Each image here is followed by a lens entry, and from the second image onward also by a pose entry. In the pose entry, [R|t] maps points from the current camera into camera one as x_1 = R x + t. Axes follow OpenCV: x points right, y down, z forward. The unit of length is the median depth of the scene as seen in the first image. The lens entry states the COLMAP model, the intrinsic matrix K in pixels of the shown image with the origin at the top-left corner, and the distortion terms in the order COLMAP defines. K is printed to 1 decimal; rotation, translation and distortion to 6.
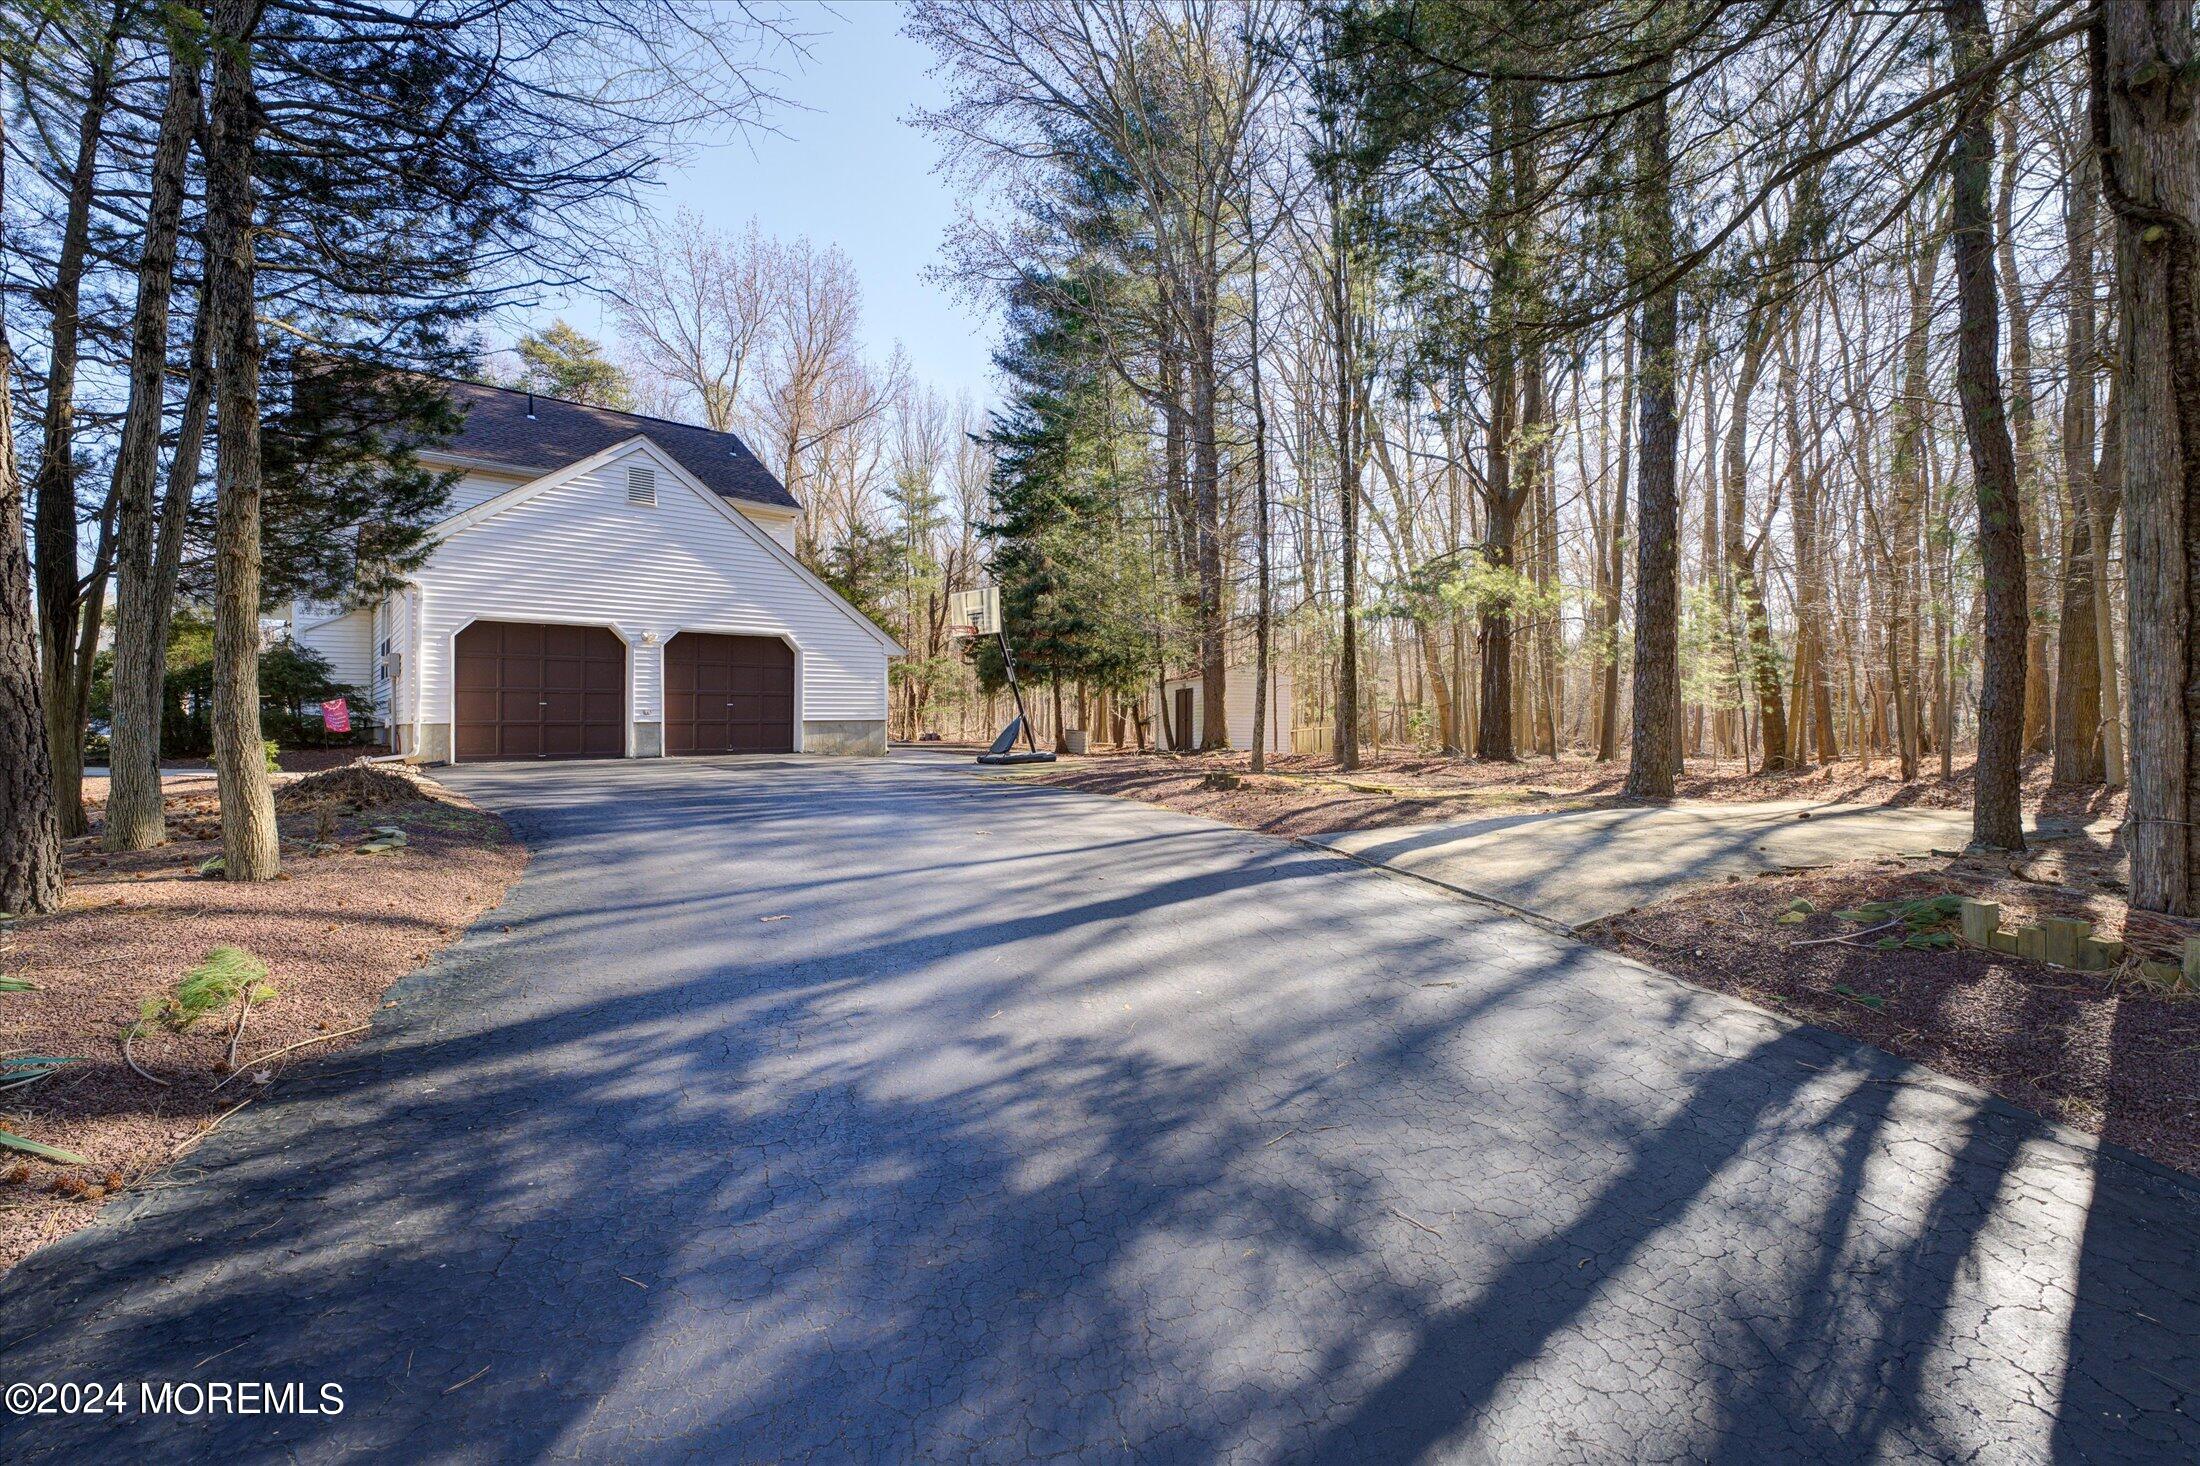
lens RADIAL K [[903.1, 0, 1107.5], [0, 903.1, 725.6], [0, 0, 1]] dist [-0.017078, 0.001023]
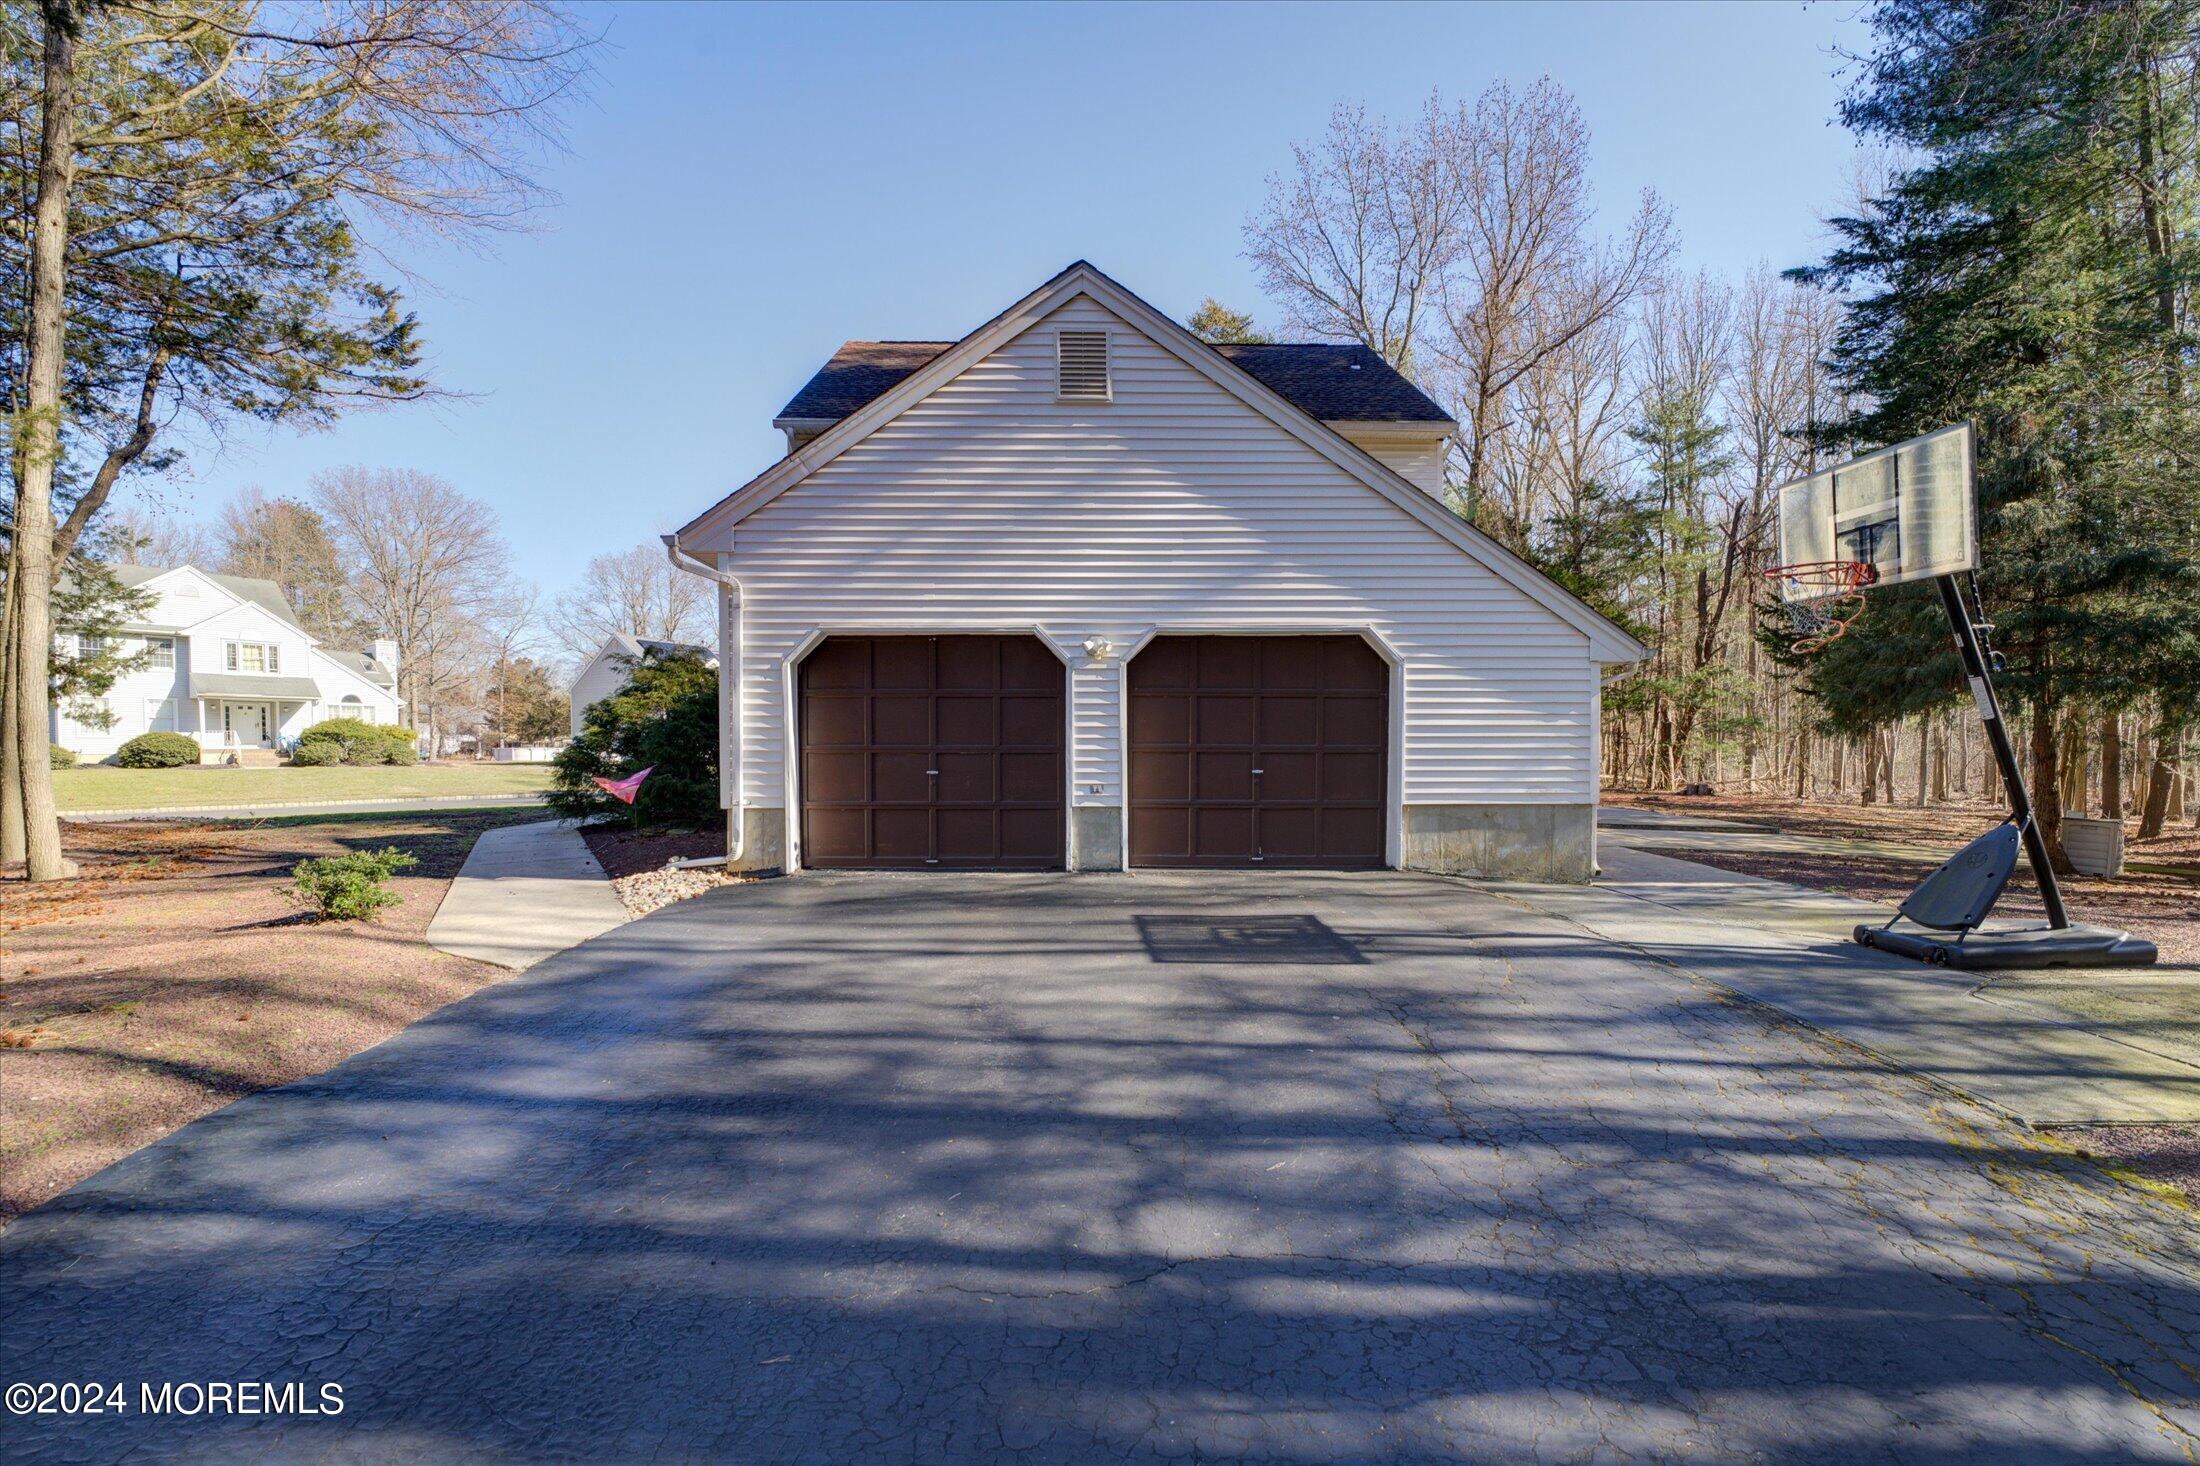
lens RADIAL K [[903.1, 0, 1106.8], [0, 903.1, 761.6], [0, 0, 1]] dist [-0.017078, 0.001023]
pose [[0.716690, 0.022862, -0.697017, -0.050807], [-0.010786, 0.999706, 0.021700, -0.016788], [0.697309, -0.008034, 0.716726, 0.241617]]
